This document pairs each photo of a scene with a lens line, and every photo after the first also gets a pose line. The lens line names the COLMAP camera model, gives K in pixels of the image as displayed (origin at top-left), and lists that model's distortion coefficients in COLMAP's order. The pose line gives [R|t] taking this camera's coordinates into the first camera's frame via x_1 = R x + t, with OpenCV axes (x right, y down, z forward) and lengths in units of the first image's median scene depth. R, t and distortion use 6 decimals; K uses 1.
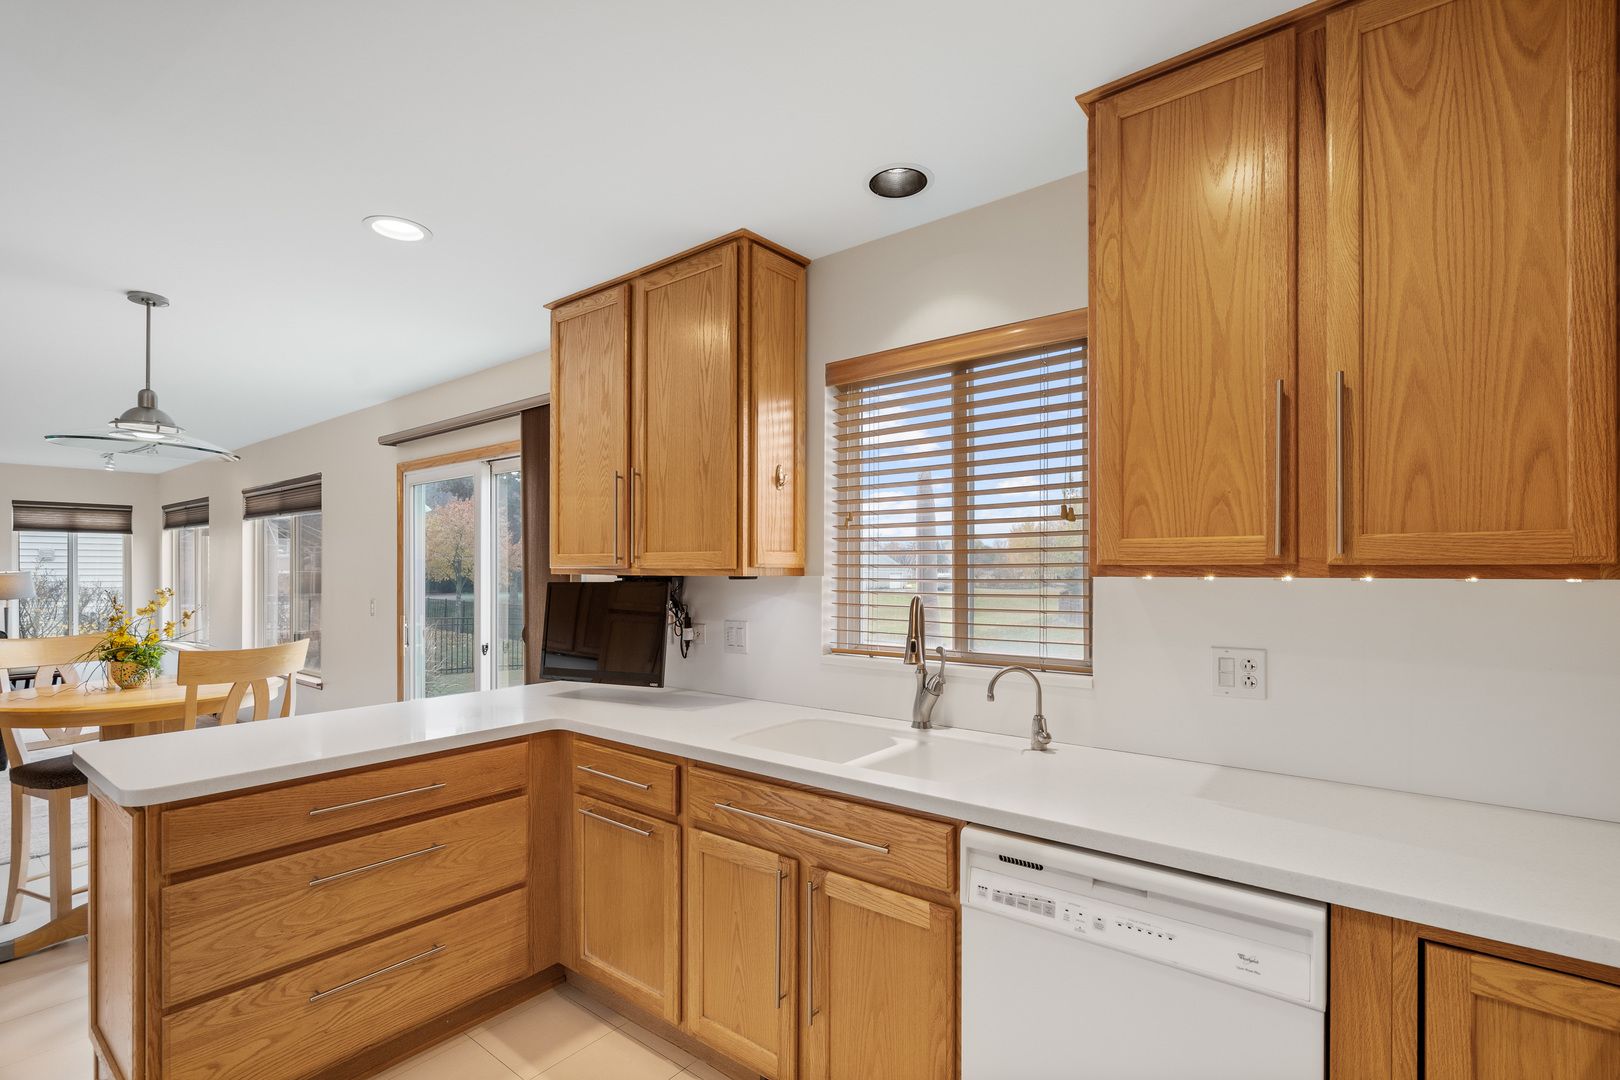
lens RADIAL K [[746.2, 0, 810.0], [0, 746.2, 568.8], [0, 0, 1]] dist [-0.001602, 0.000948]
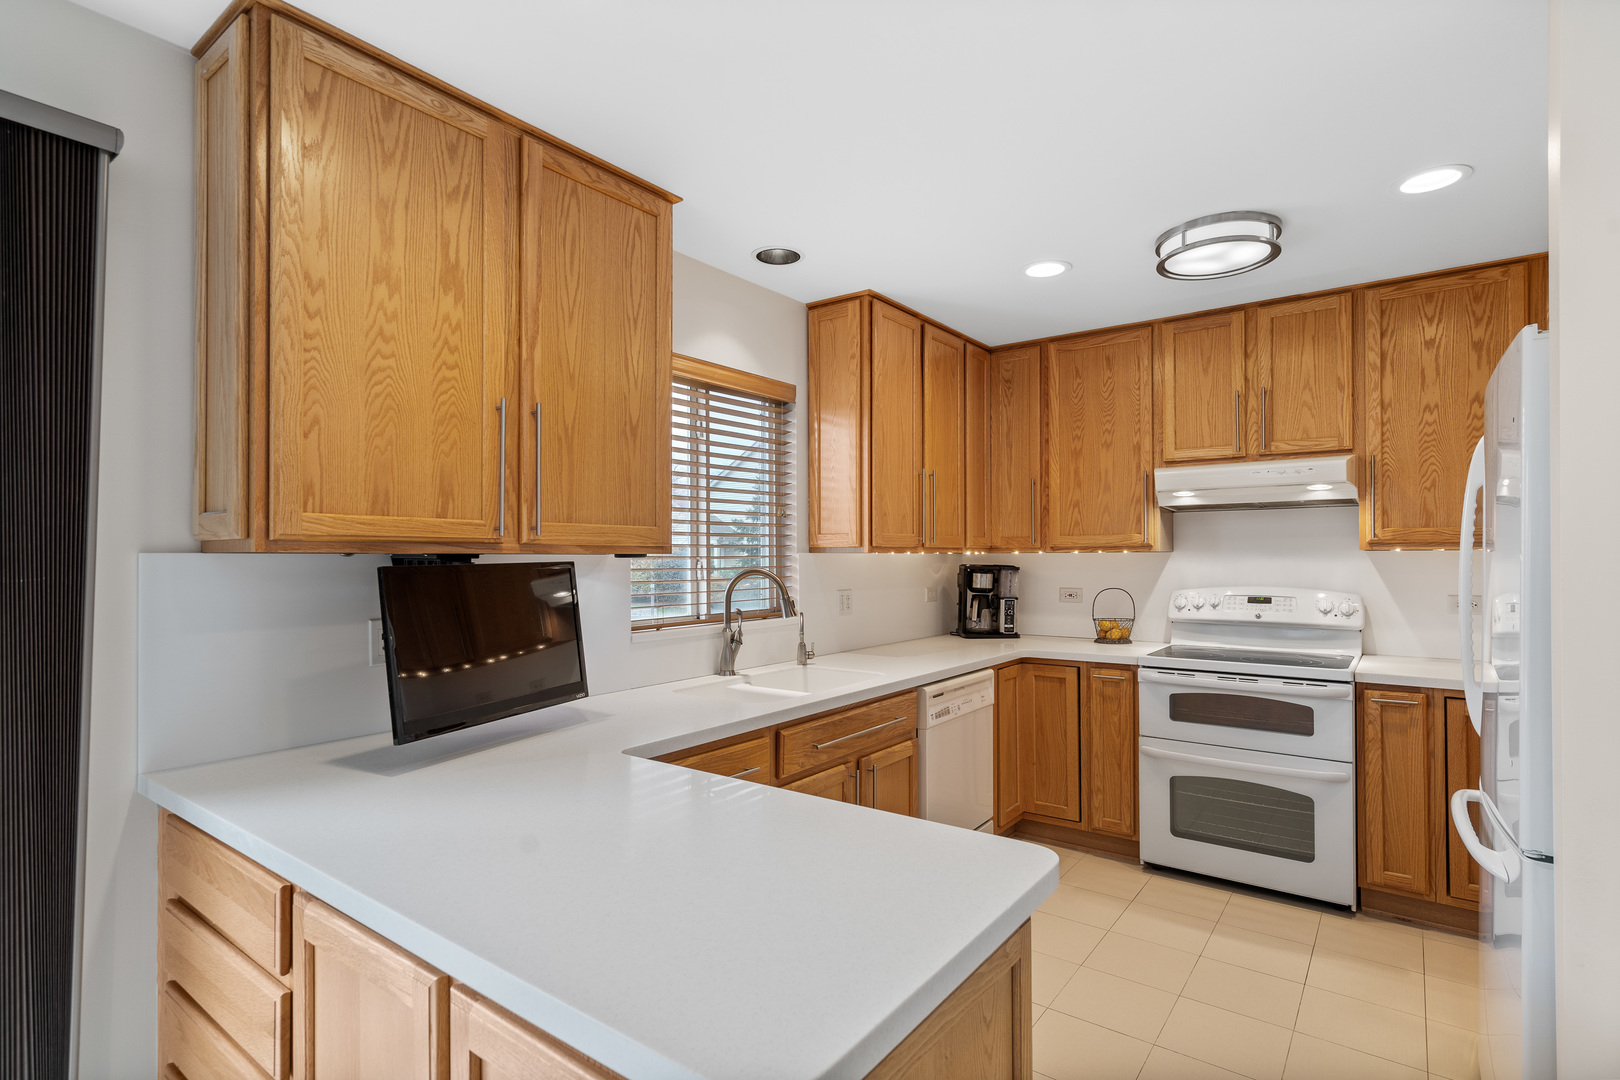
lens RADIAL K [[797.8, 0, 812.9], [0, 797.8, 553.8], [0, 0, 1]] dist [-0.001723, -0.001619]
pose [[-0.024678, 0.002376, 0.999693, -1.191018], [0.002778, 0.999993, -0.002309, 0.013173], [-0.999692, 0.002720, -0.024684, 0.897508]]
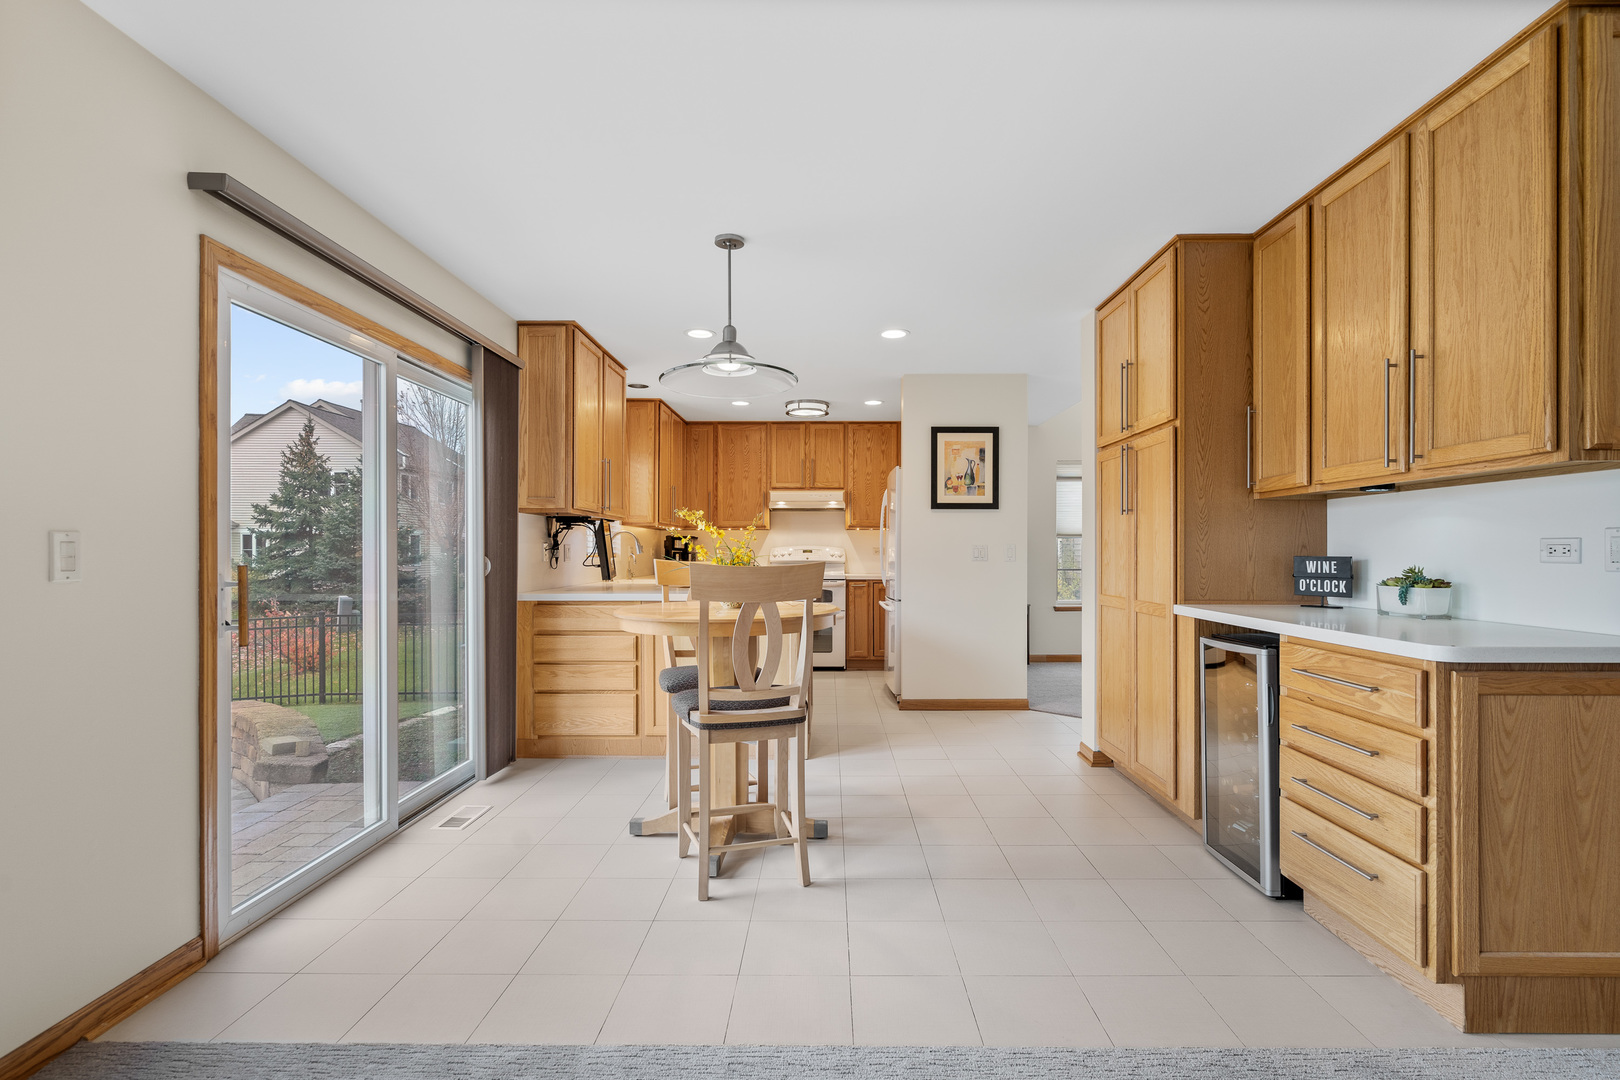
lens RADIAL K [[746.2, 0, 823.3], [0, 746.2, 552.6], [0, 0, 1]] dist [-0.001602, 0.000948]
pose [[-0.611698, -0.006621, 0.791064, -2.119503], [-0.003831, 0.999978, 0.005407, 0.077487], [-0.791082, 0.000277, -0.611710, 1.772986]]
